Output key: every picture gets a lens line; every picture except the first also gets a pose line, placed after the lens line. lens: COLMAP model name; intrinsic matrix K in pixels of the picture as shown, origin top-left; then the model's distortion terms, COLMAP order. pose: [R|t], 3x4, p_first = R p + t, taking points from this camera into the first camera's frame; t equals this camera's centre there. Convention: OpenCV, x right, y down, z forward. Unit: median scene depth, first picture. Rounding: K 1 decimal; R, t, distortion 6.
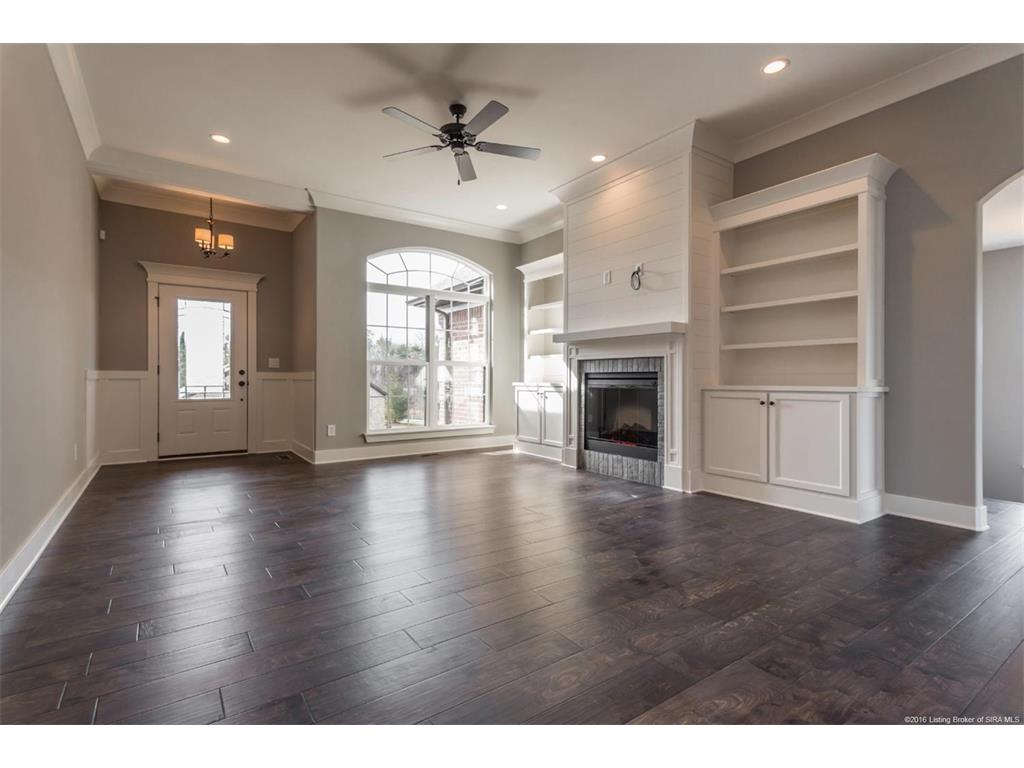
lens RADIAL K [[499.1, 0, 512.8], [0, 499.1, 378.9], [0, 0, 1]] dist [0.002542, 0.000325]
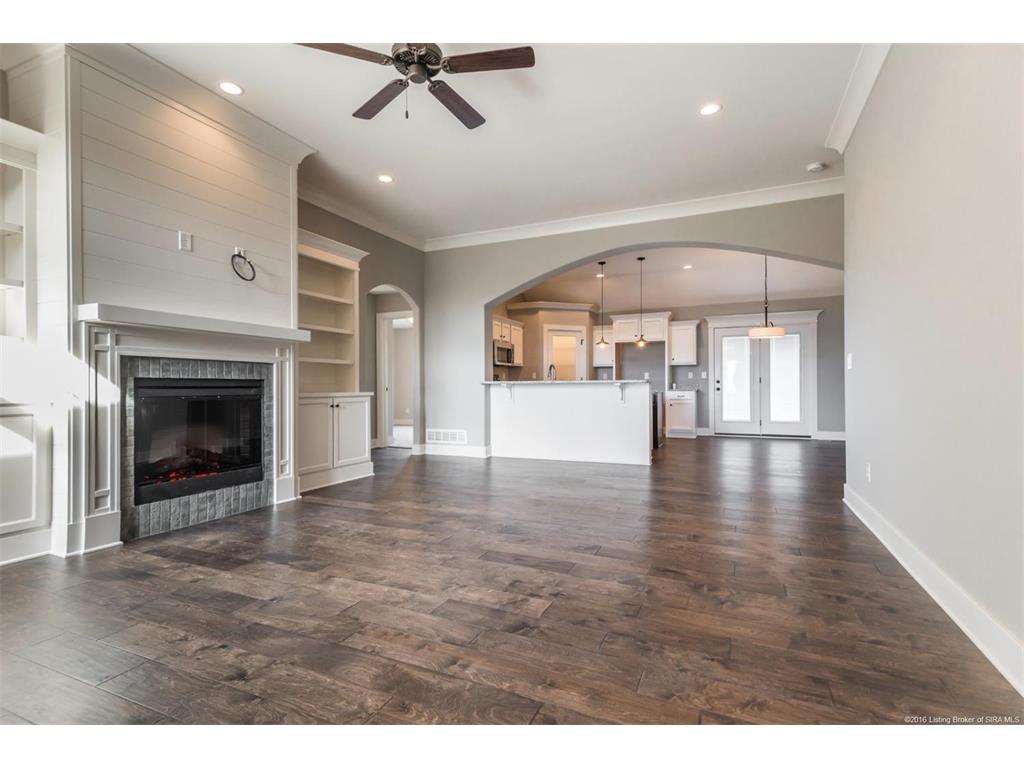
lens RADIAL K [[499.1, 0, 514.6], [0, 499.1, 386.5], [0, 0, 1]] dist [0.002542, 0.000325]
pose [[-0.514766, 0.002841, 0.857326, -0.685579], [0.003150, 0.999994, -0.001422, 0.001032], [-0.857325, 0.001968, -0.514772, 1.036599]]
